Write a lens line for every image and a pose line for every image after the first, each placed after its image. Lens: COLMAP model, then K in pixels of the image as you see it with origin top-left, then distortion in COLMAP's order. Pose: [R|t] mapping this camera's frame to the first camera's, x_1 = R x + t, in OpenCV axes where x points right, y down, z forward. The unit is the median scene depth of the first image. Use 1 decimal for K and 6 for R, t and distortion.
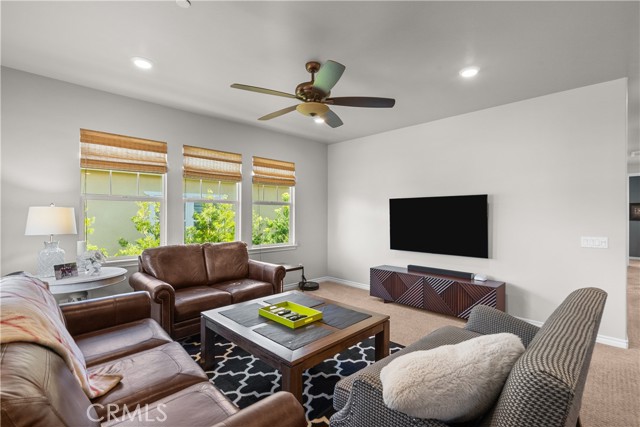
lens RADIAL K [[292.1, 0, 324.2], [0, 292.1, 209.4], [0, 0, 1]] dist [-0.008577, 0.000014]
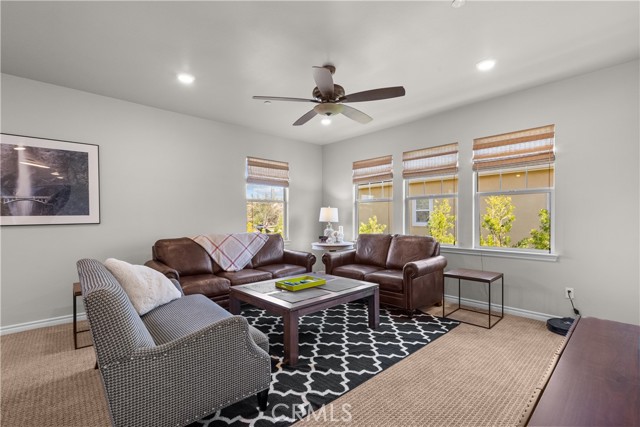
lens RADIAL K [[292.1, 0, 321.6], [0, 292.1, 217.1], [0, 0, 1]] dist [-0.008577, 0.000014]
pose [[-0.042805, -0.003623, -0.999077, 0.713813], [0.021603, 0.999756, -0.004551, 0.042355], [0.998850, -0.021778, -0.042717, 0.692535]]
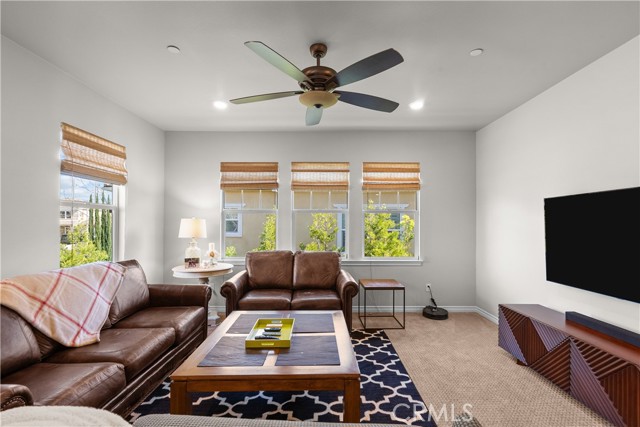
lens RADIAL K [[292.1, 0, 322.7], [0, 292.1, 223.3], [0, 0, 1]] dist [-0.008577, 0.000014]
pose [[0.705768, -0.001474, -0.708441, 0.387245], [0.011323, 0.999894, 0.009199, 0.005155], [0.708352, -0.014514, 0.705710, 0.280429]]
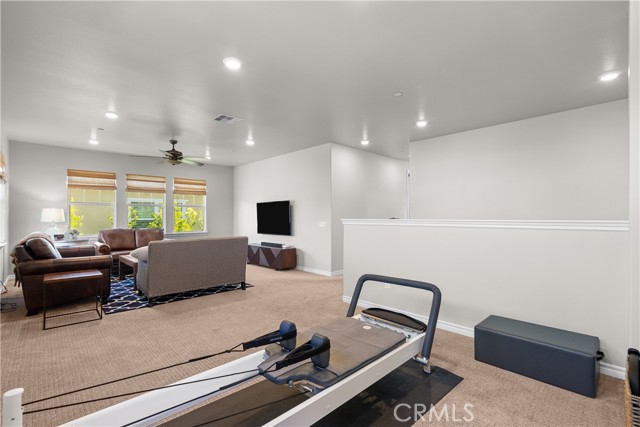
lens RADIAL K [[292.1, 0, 326.5], [0, 292.1, 211.9], [0, 0, 1]] dist [-0.008577, 0.000014]
pose [[0.999895, -0.007340, -0.012511, 0.754939], [0.007359, 0.999972, 0.001521, 0.018476], [0.012499, -0.001612, 0.999921, -0.759833]]
